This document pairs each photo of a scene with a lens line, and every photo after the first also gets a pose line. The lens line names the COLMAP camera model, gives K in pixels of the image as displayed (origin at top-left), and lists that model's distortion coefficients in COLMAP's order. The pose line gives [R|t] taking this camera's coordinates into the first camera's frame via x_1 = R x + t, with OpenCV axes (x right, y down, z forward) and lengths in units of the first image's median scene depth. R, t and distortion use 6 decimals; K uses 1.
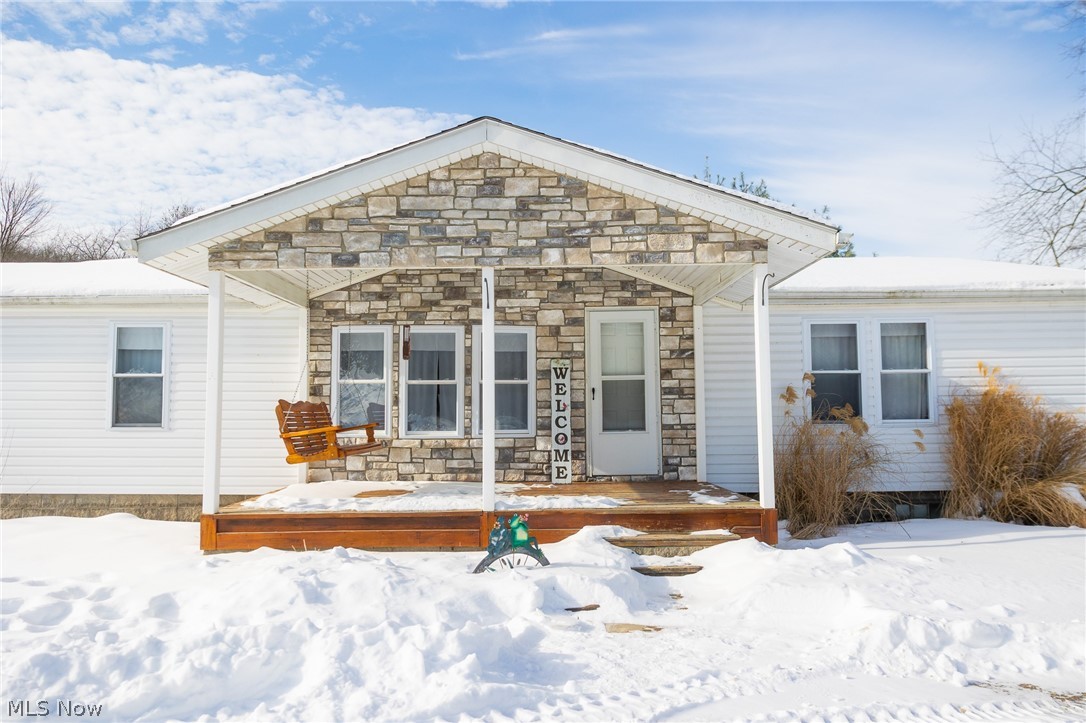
lens RADIAL K [[730.7, 0, 543.0], [0, 730.7, 361.5], [0, 0, 1]] dist [-0.006335, -0.001836]
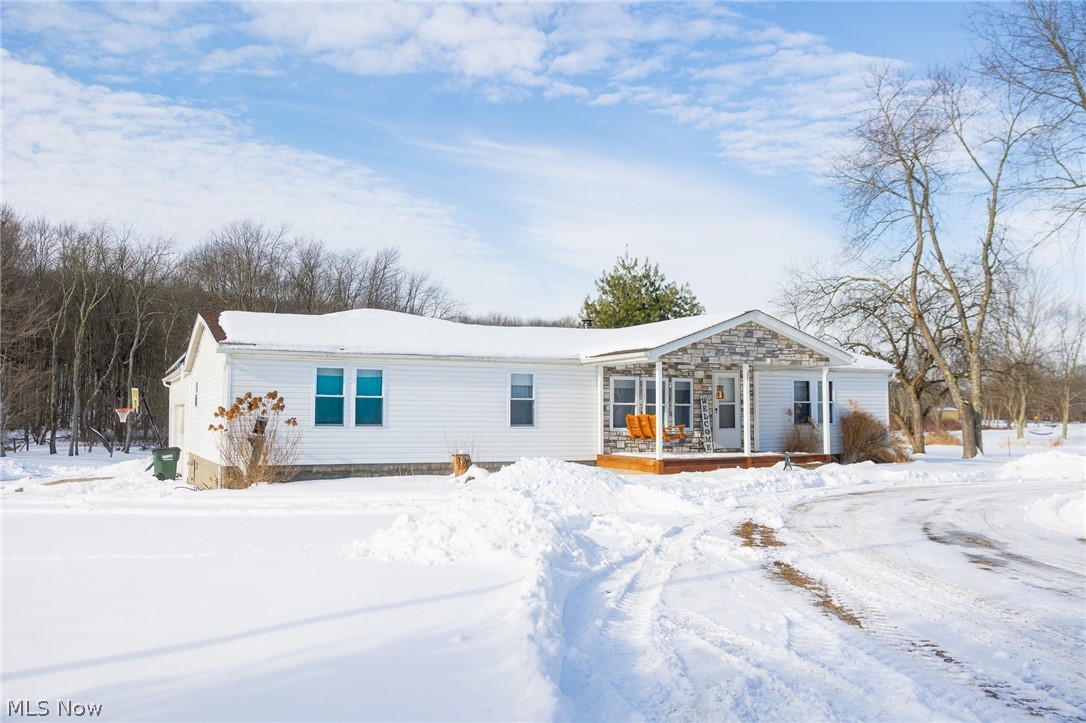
lens RADIAL K [[883.0, 0, 543.0], [0, 883.0, 361.5], [0, 0, 1]] dist [0.008402, 0.001703]
pose [[0.900627, 0.033342, 0.433311, -1.527942], [-0.033085, 0.999419, -0.008135, -0.063046], [-0.433331, -0.007010, 0.901208, -1.118807]]
